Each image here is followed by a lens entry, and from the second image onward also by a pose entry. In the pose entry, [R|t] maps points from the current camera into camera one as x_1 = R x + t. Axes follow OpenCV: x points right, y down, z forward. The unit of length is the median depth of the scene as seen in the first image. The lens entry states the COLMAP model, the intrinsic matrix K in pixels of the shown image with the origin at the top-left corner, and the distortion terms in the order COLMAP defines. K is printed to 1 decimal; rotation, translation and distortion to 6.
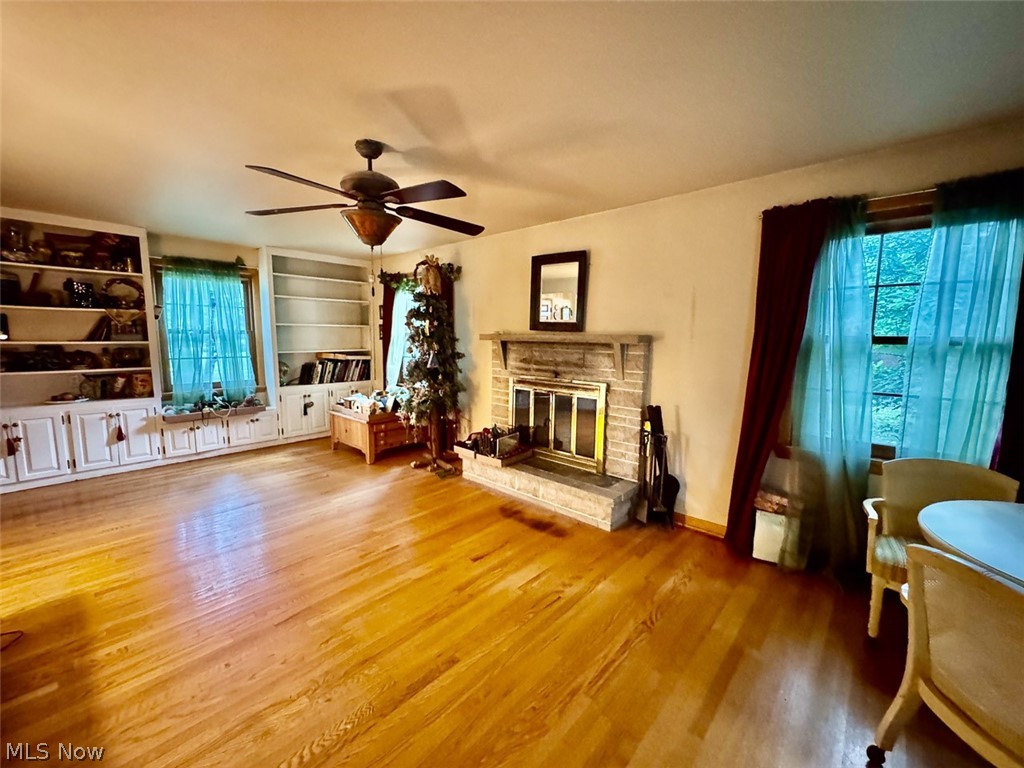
lens RADIAL K [[408.6, 0, 508.9], [0, 408.6, 384.4], [0, 0, 1]] dist [-0.000076, 0.000202]
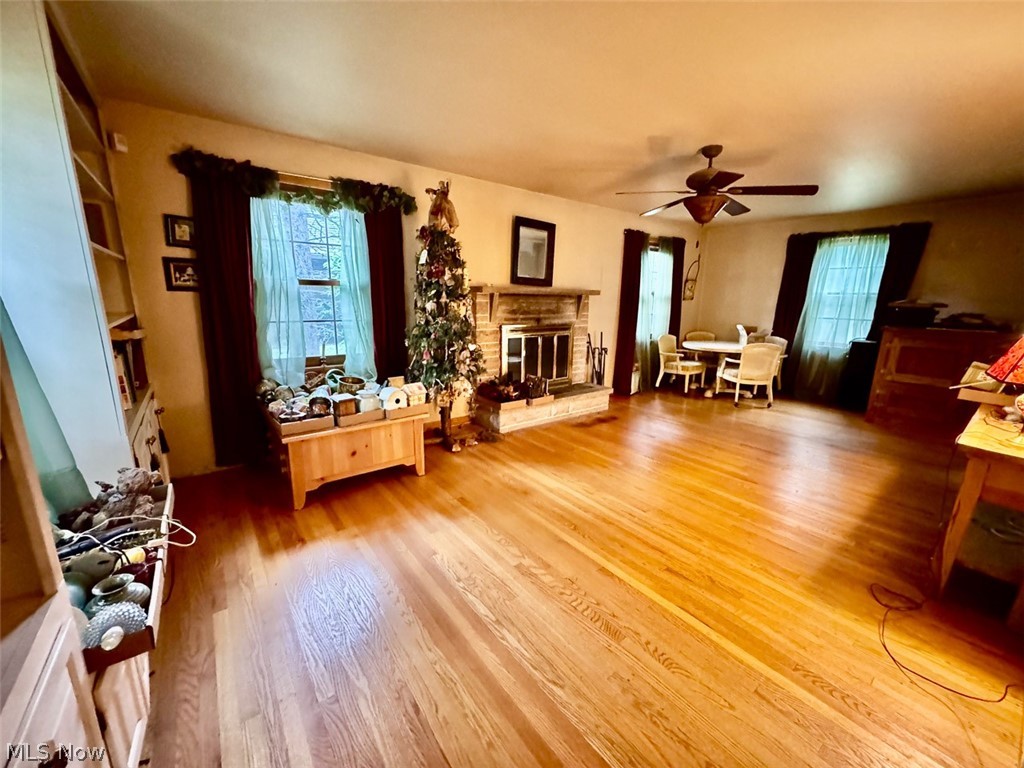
lens RADIAL K [[408.6, 0, 510.6], [0, 408.6, 382.2], [0, 0, 1]] dist [-0.000076, 0.000202]
pose [[0.183630, -0.216256, 0.958912, -1.146870], [0.096875, 0.974733, 0.201273, -0.102229], [-0.978210, 0.055935, 0.199940, 0.849207]]
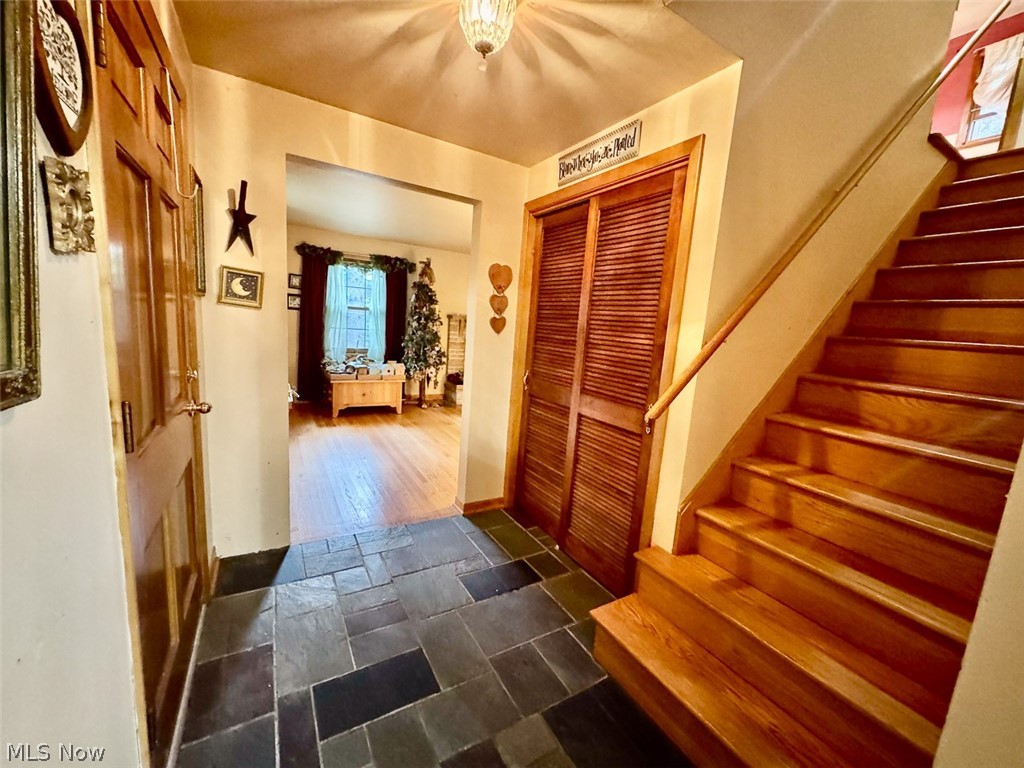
lens RADIAL K [[408.6, 0, 512.5], [0, 408.6, 386.6], [0, 0, 1]] dist [-0.000076, 0.000202]
pose [[0.297929, -0.142209, 0.943936, -1.748691], [0.036334, 0.989814, 0.137653, -0.065969], [-0.953896, -0.006714, 0.300061, 0.325034]]
